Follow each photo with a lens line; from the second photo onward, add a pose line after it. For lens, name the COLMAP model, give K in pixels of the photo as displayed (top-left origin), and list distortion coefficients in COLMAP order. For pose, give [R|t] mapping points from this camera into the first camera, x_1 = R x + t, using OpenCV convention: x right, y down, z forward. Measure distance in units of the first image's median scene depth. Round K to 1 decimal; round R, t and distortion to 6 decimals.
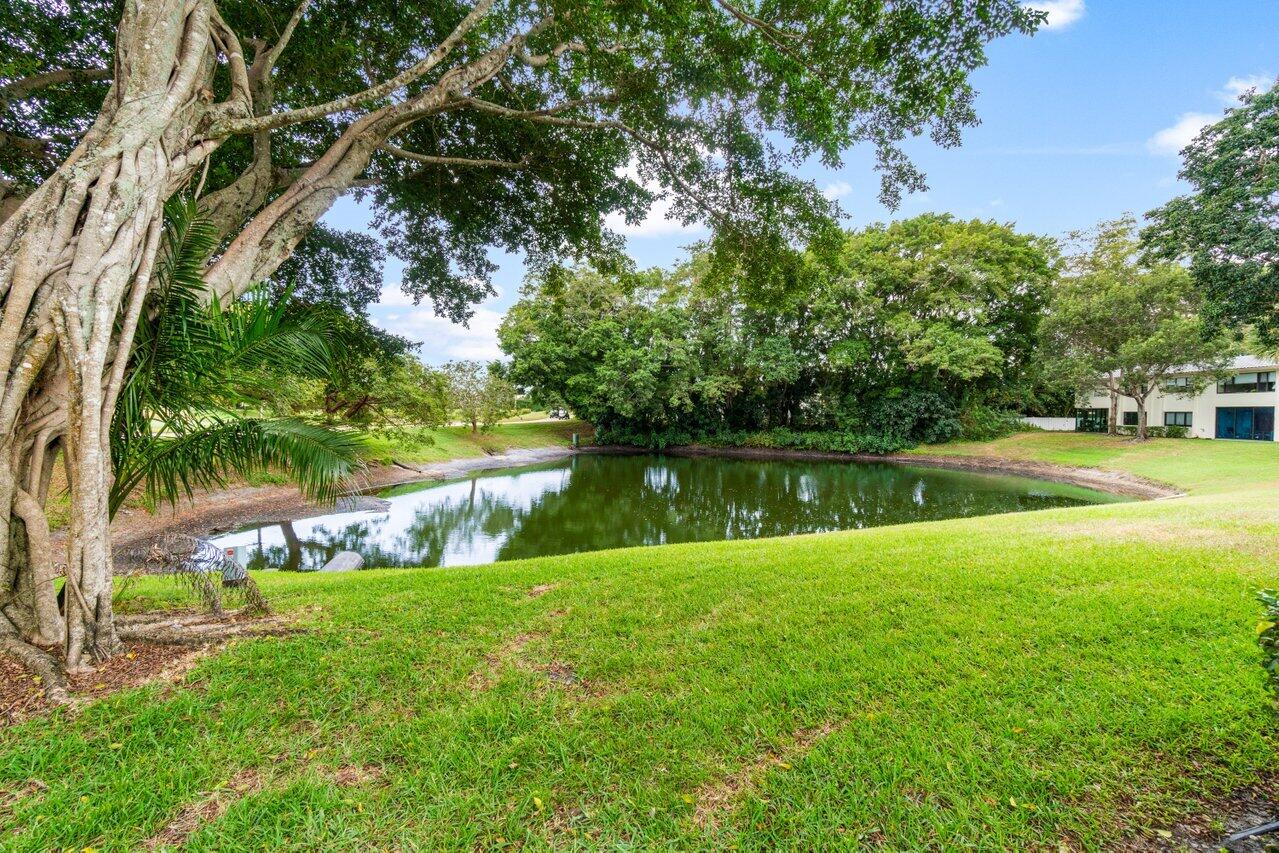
lens RADIAL K [[536.8, 0, 622.0], [0, 536.8, 422.5], [0, 0, 1]] dist [-0.002977, -0.000552]
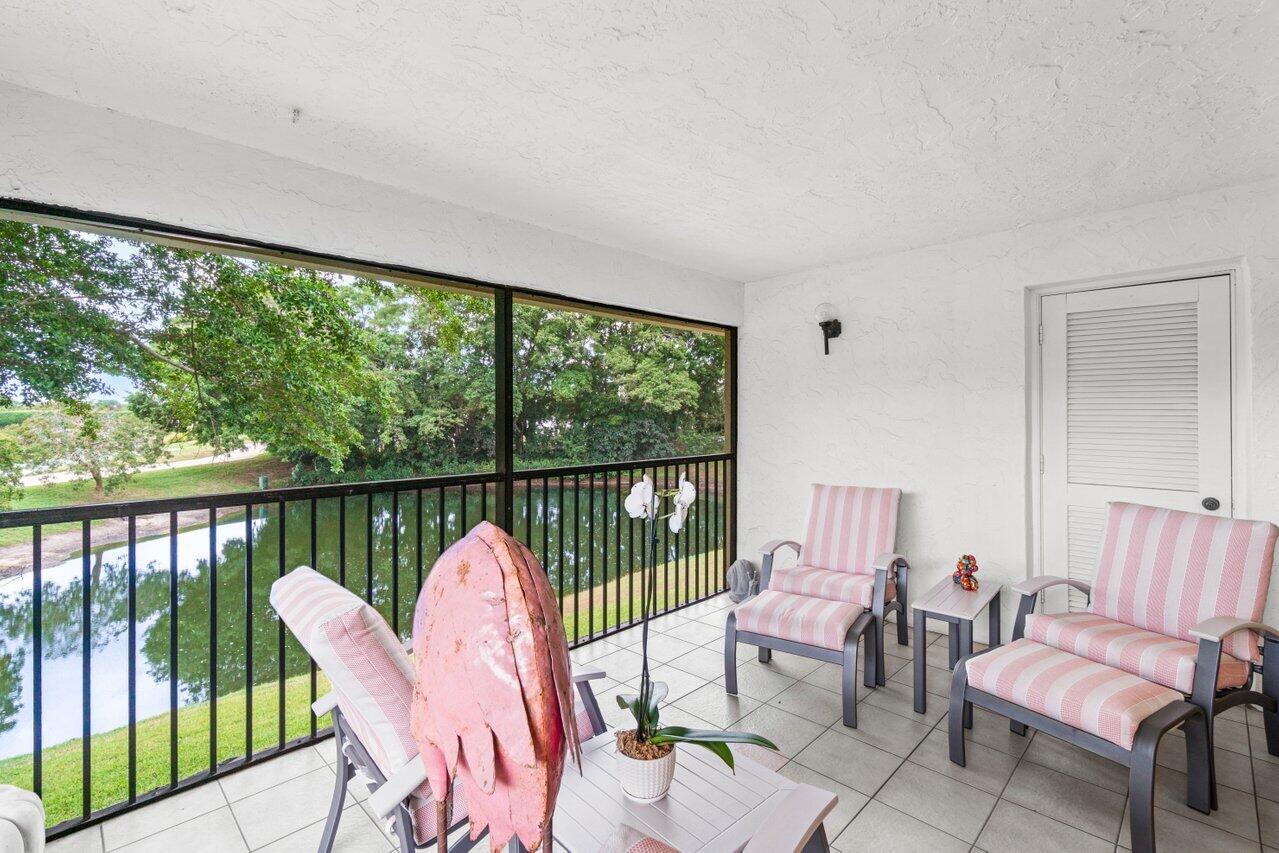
lens RADIAL K [[577.0, 0, 636.4], [0, 577.0, 415.0], [0, 0, 1]] dist [-0.001637, 0.000924]
pose [[0.915658, -0.018672, 0.401525, 0.088994], [0.021183, 0.999774, -0.001814, -0.062978], [-0.401400, 0.010166, 0.915846, -0.054868]]
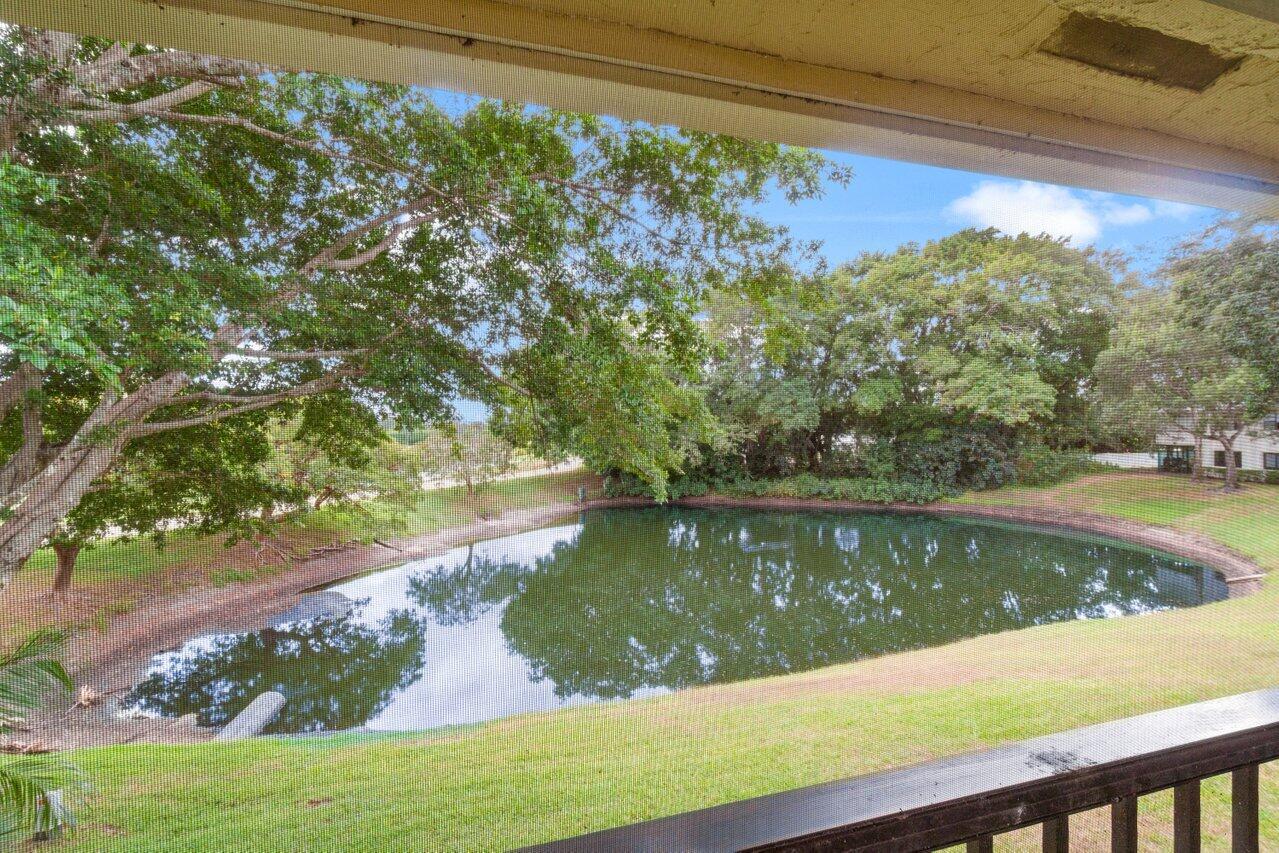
lens RADIAL K [[577.0, 0, 620.8], [0, 577.0, 429.7], [0, 0, 1]] dist [-0.001637, 0.000924]
pose [[0.995698, -0.030117, -0.087622, 0.075777], [0.029058, 0.999489, -0.013338, -0.066255], [0.087979, 0.010734, 0.996064, 0.001278]]
